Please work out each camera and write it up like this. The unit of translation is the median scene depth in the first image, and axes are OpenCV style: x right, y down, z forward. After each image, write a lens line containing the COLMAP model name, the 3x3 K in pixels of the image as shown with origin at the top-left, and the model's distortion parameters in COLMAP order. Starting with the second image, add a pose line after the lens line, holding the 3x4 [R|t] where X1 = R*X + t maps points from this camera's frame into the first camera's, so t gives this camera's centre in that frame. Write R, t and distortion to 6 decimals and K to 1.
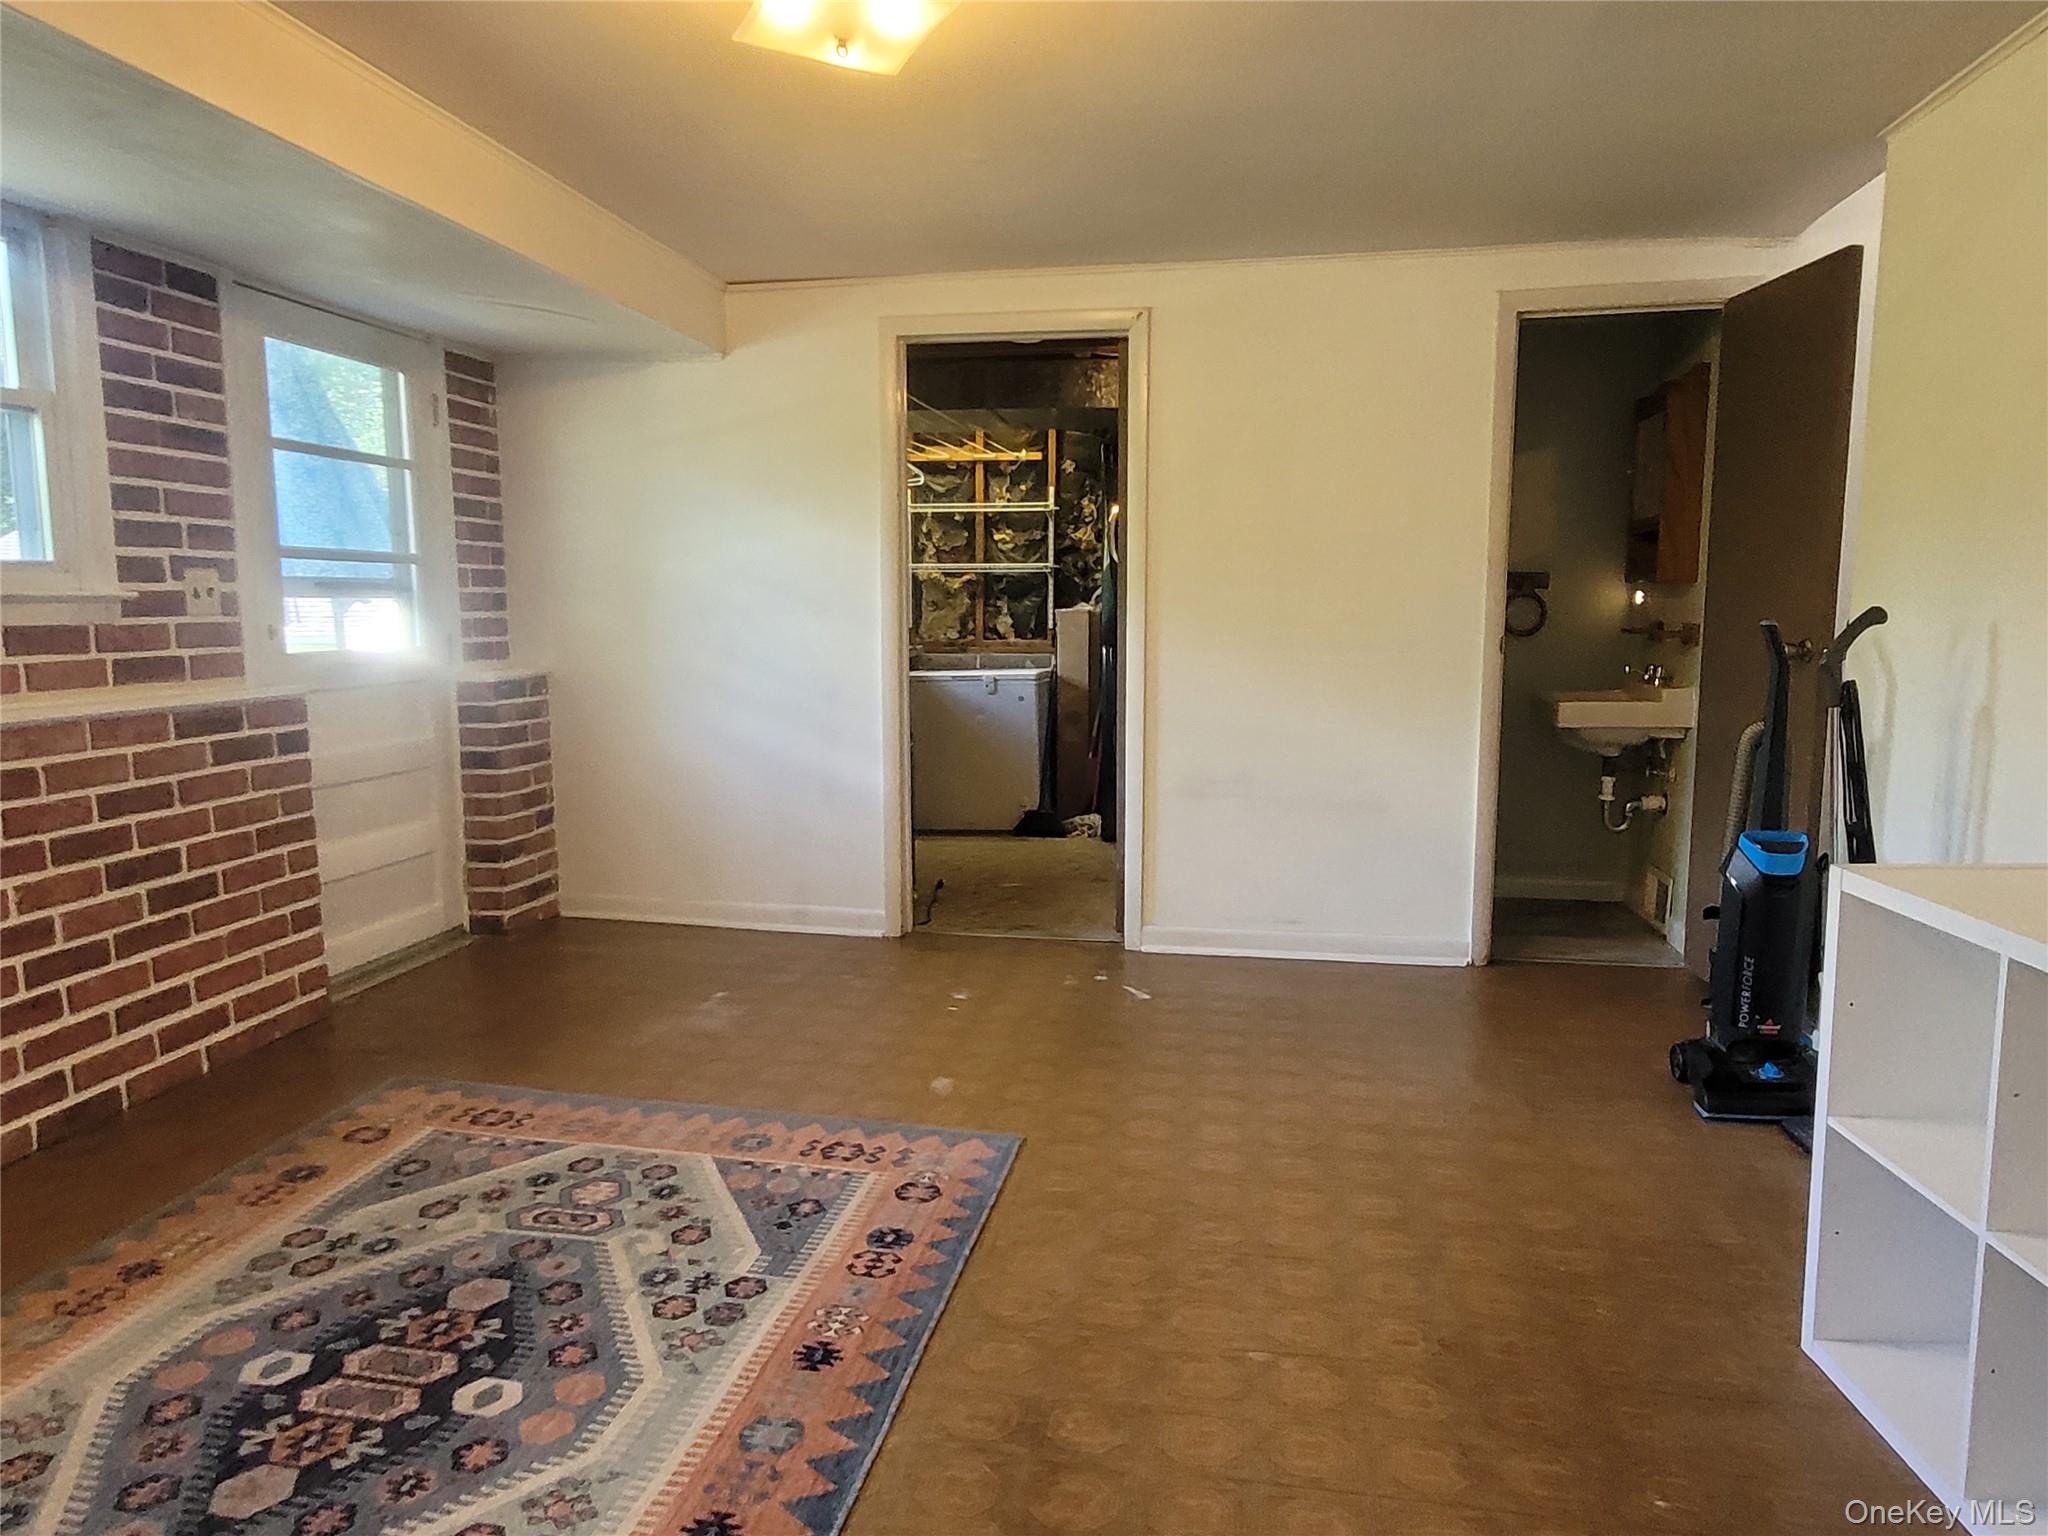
lens RADIAL K [[1301.3, 0, 1019.2], [0, 1301.3, 771.1], [0, 0, 1]] dist [-0.002913, -0.000791]
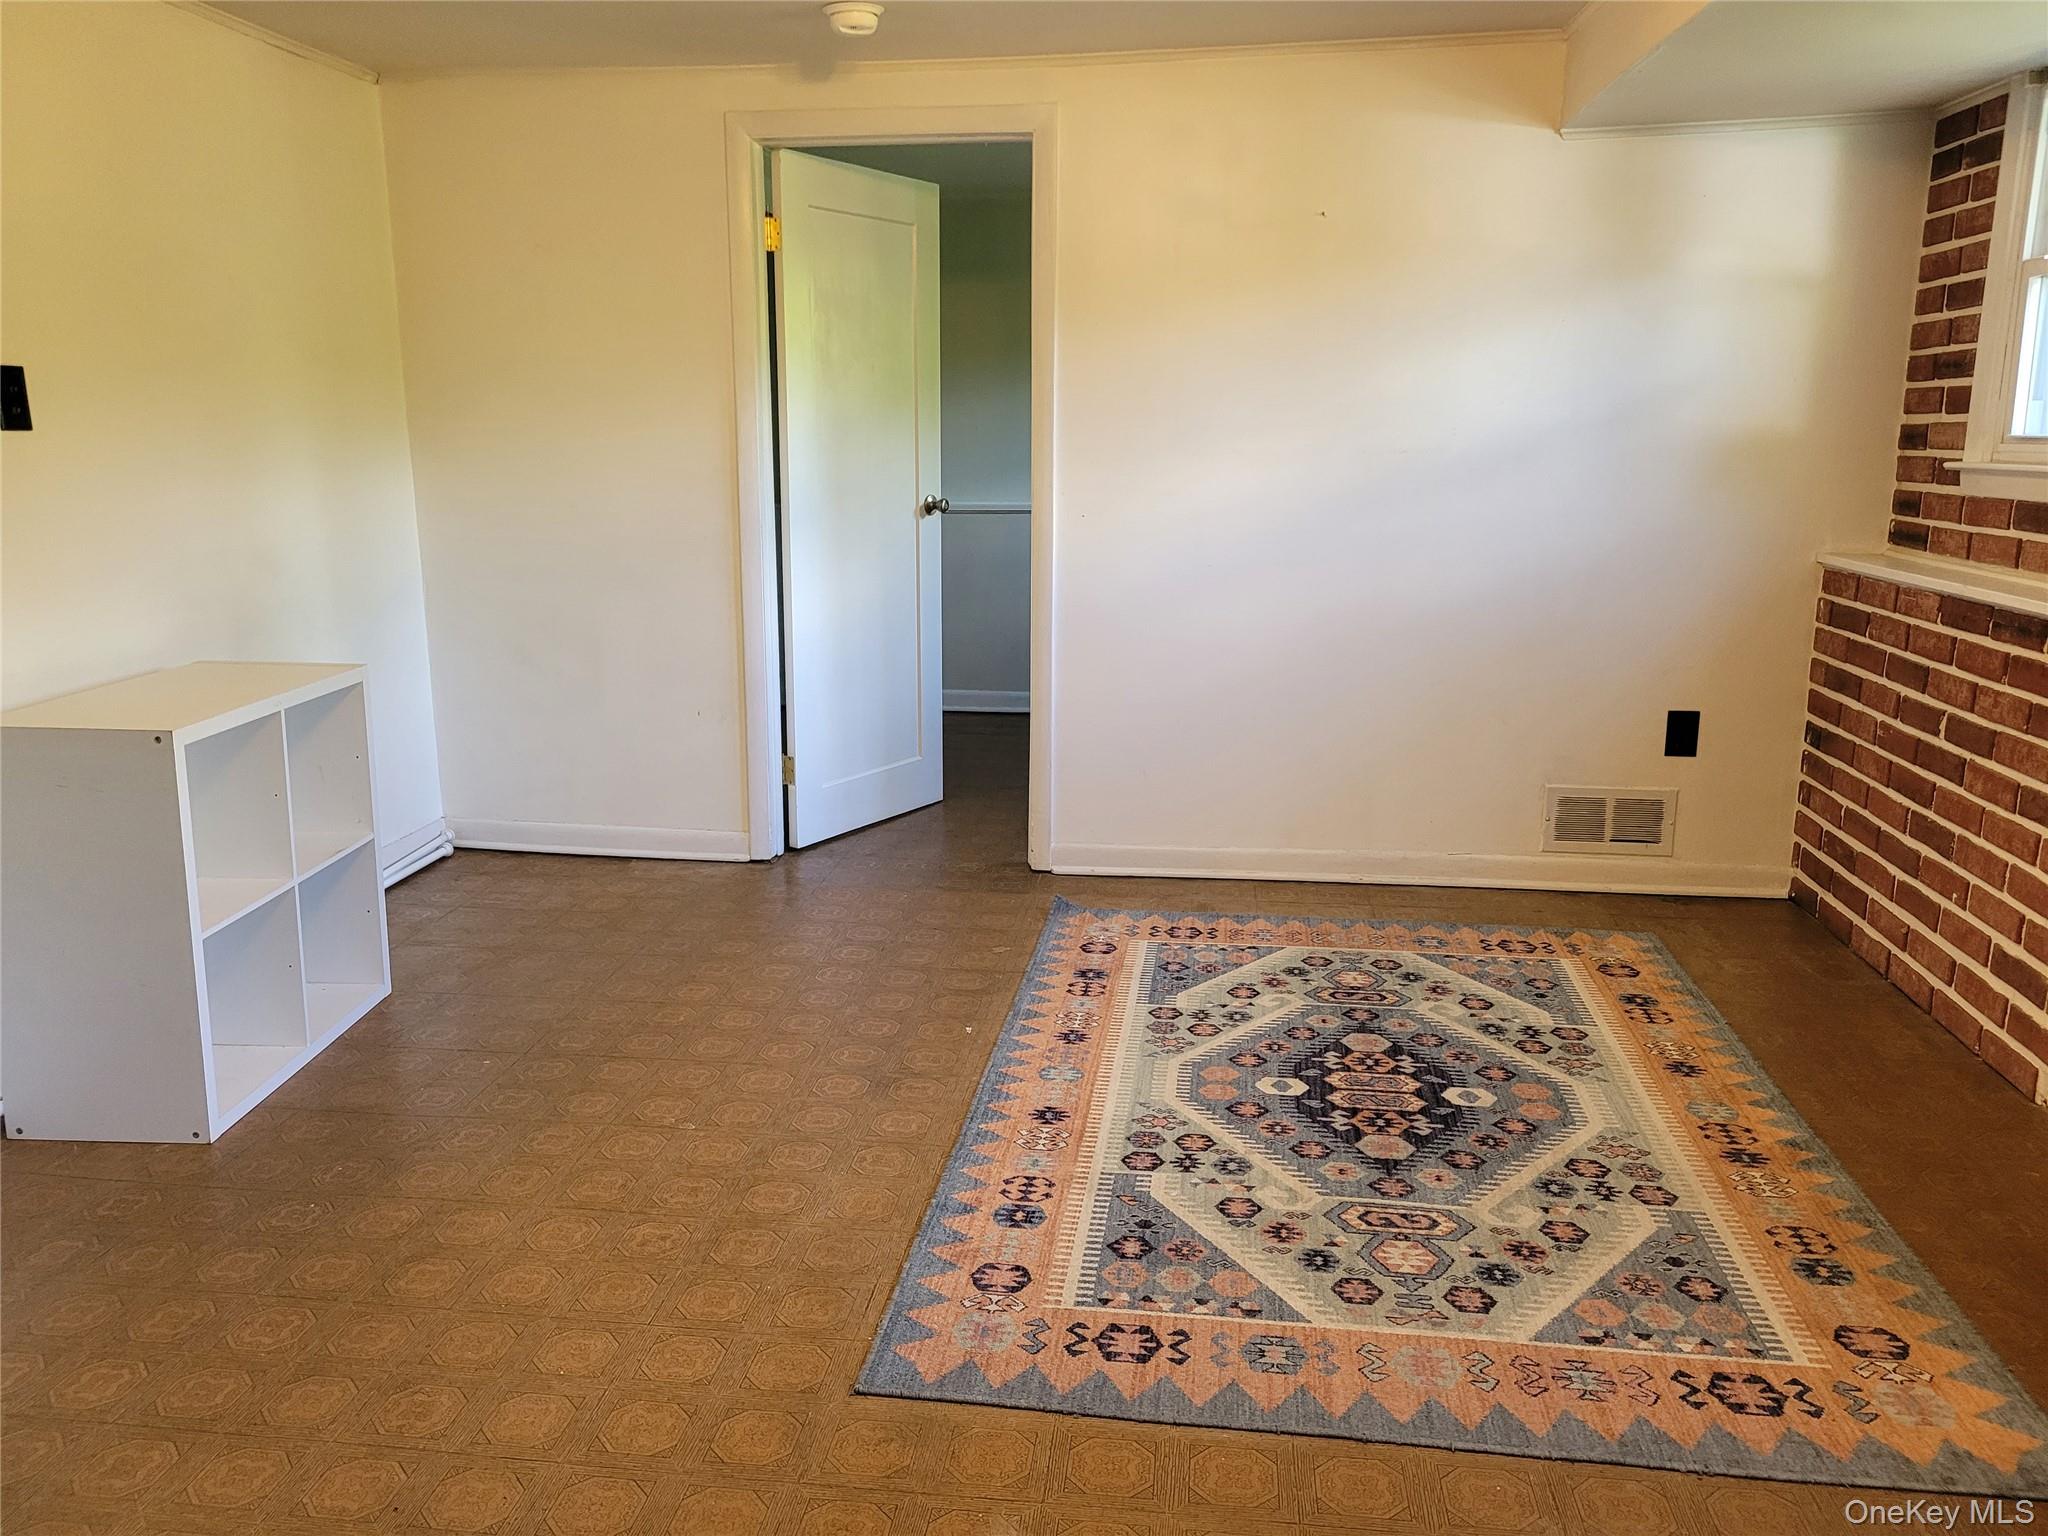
lens RADIAL K [[1566.4, 0, 1022.6], [0, 1566.4, 759.6], [0, 0, 1]] dist [-0.013717, -0.006115]
pose [[-0.998825, 0.019334, -0.044444, -0.058187], [0.003599, 0.944045, 0.329796, -0.295041], [0.048333, 0.329248, -0.943005, 1.889392]]
